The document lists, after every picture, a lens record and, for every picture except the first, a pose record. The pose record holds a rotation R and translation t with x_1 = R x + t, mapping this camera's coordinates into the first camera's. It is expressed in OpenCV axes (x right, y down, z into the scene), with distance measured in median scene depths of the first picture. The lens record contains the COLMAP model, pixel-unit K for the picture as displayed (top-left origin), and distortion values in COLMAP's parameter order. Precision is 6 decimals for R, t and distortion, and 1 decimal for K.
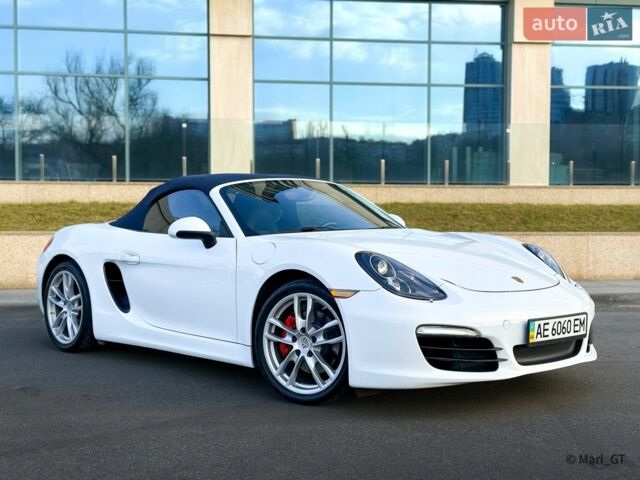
lens RADIAL K [[905.3, 0, 320.0], [0, 905.3, 240.0], [0, 0, 1]] dist [0.152344, -0.141849]
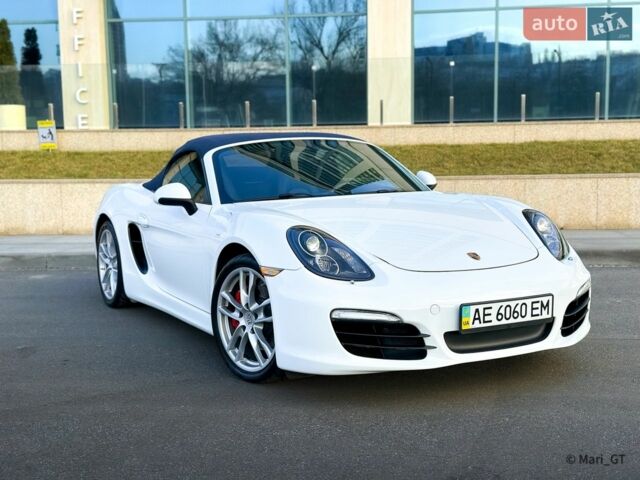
lens RADIAL K [[905.3, 0, 320.0], [0, 905.3, 240.0], [0, 0, 1]] dist [0.152344, -0.141849]
pose [[0.966691, 0.008709, -0.255800, 0.306647], [0.011755, 0.996856, 0.078363, -0.045740], [0.255678, -0.078759, 0.963549, 0.097913]]
